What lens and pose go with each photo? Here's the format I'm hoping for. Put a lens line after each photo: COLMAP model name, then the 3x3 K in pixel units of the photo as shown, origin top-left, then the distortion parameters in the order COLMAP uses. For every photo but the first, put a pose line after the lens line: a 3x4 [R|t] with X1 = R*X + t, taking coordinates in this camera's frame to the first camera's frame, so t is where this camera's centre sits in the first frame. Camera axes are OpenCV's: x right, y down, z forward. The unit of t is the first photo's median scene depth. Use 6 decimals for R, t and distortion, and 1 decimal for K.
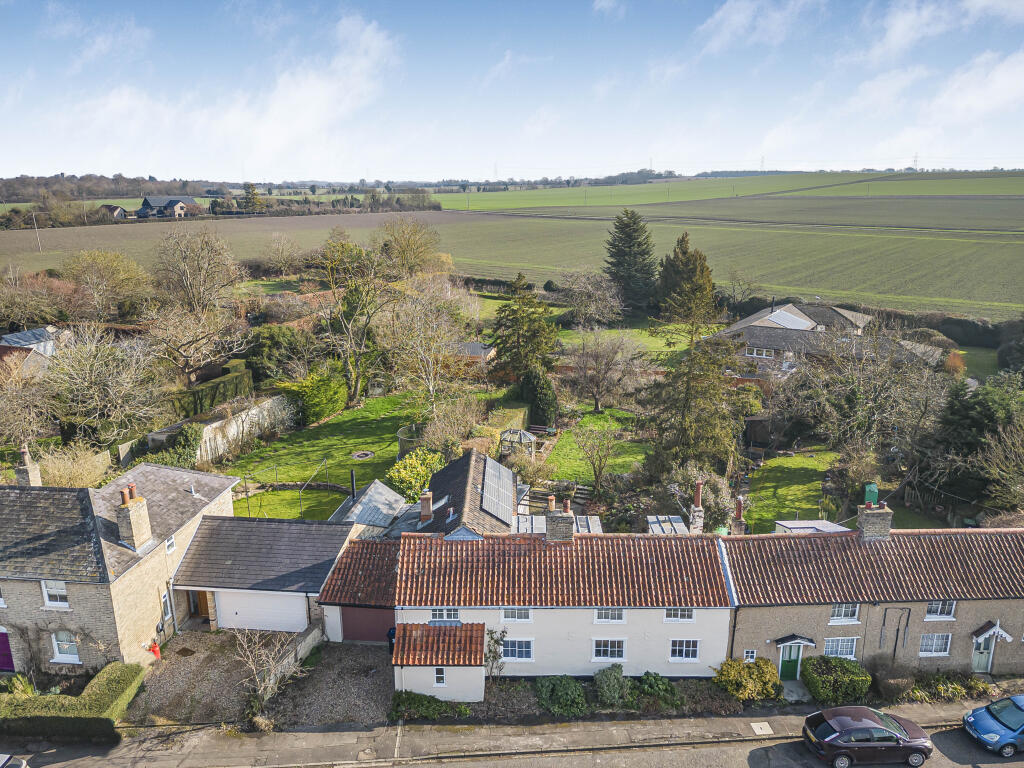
lens RADIAL K [[783.2, 0, 512.0], [0, 783.2, 384.0], [0, 0, 1]] dist [0.068918, -0.056423]
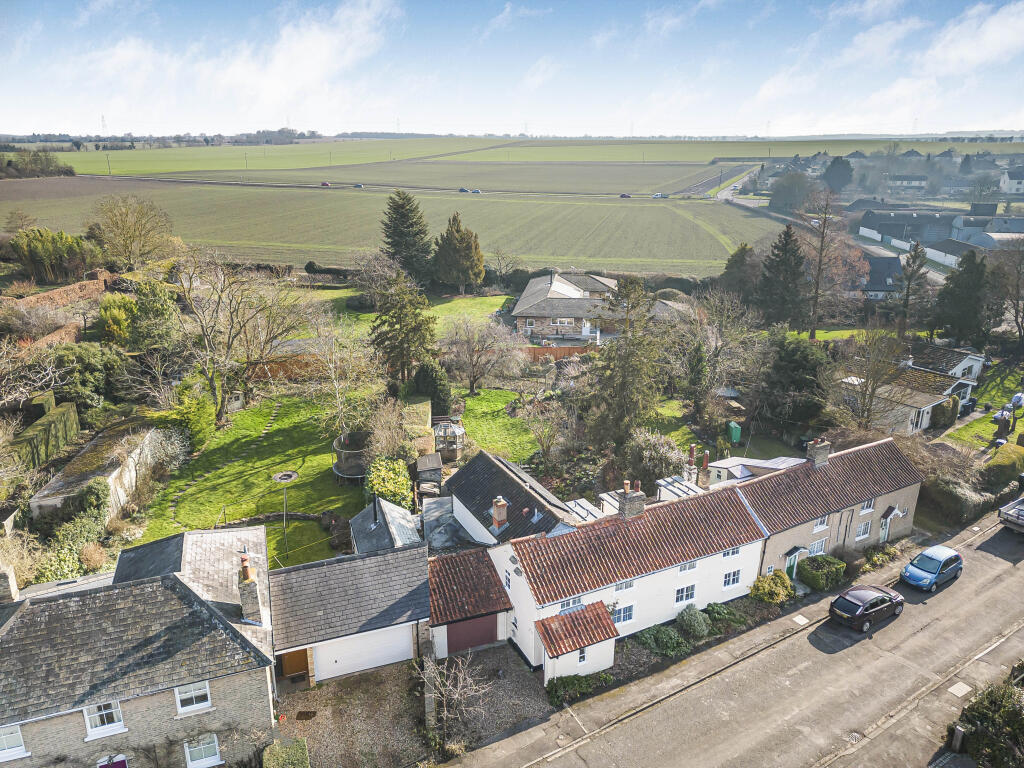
lens RADIAL K [[783.2, 0, 512.0], [0, 783.2, 384.0], [0, 0, 1]] dist [0.068918, -0.056423]
pose [[0.871477, -0.135751, 0.471274, -0.632099], [0.107258, 0.990422, 0.086950, -0.118957], [-0.478564, -0.025227, 0.877690, 0.064332]]
